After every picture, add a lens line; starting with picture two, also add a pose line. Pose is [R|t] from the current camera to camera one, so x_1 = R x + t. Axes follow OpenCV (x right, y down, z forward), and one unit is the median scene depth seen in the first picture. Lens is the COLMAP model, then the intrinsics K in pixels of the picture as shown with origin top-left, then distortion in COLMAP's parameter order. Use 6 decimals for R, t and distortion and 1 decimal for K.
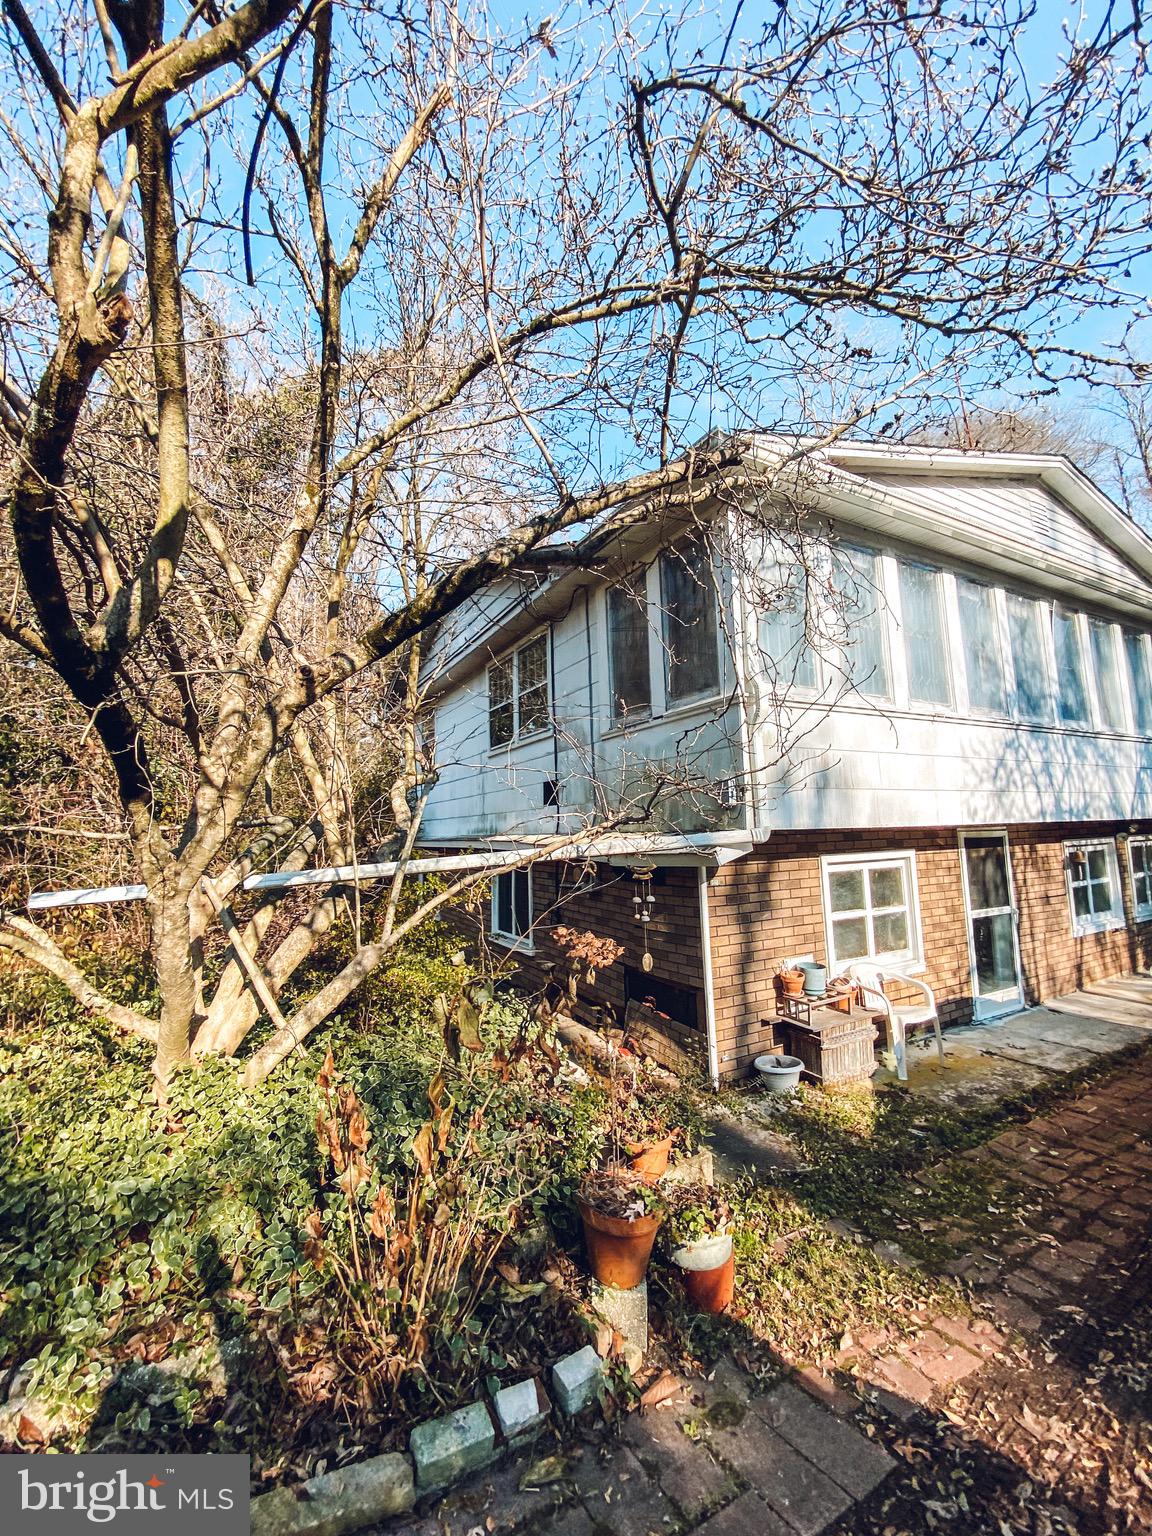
lens RADIAL K [[621.5, 0, 561.3], [0, 621.5, 768.2], [0, 0, 1]] dist [0.008763, -0.015779]
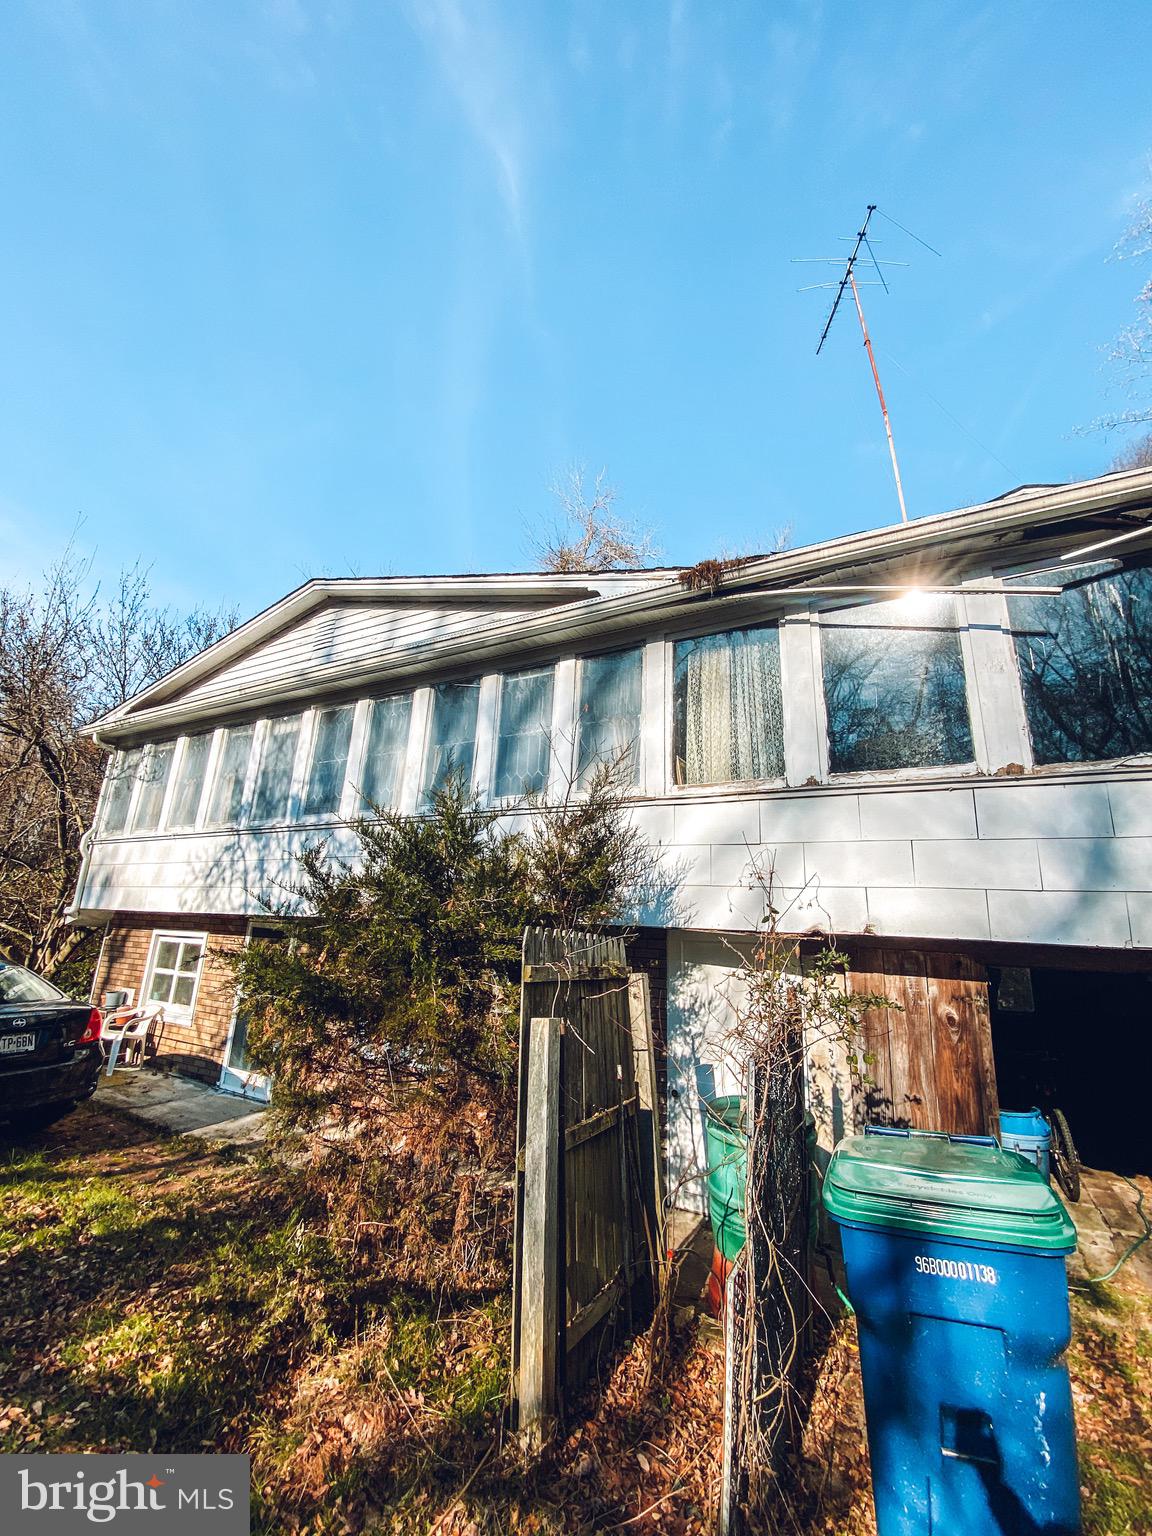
lens RADIAL K [[621.5, 0, 561.3], [0, 621.5, 768.2], [0, 0, 1]] dist [0.008763, -0.015779]
pose [[0.538716, -0.172264, -0.824688, 2.142111], [0.031147, 0.982276, -0.184835, 0.055640], [0.841912, 0.073887, 0.534533, 0.897020]]
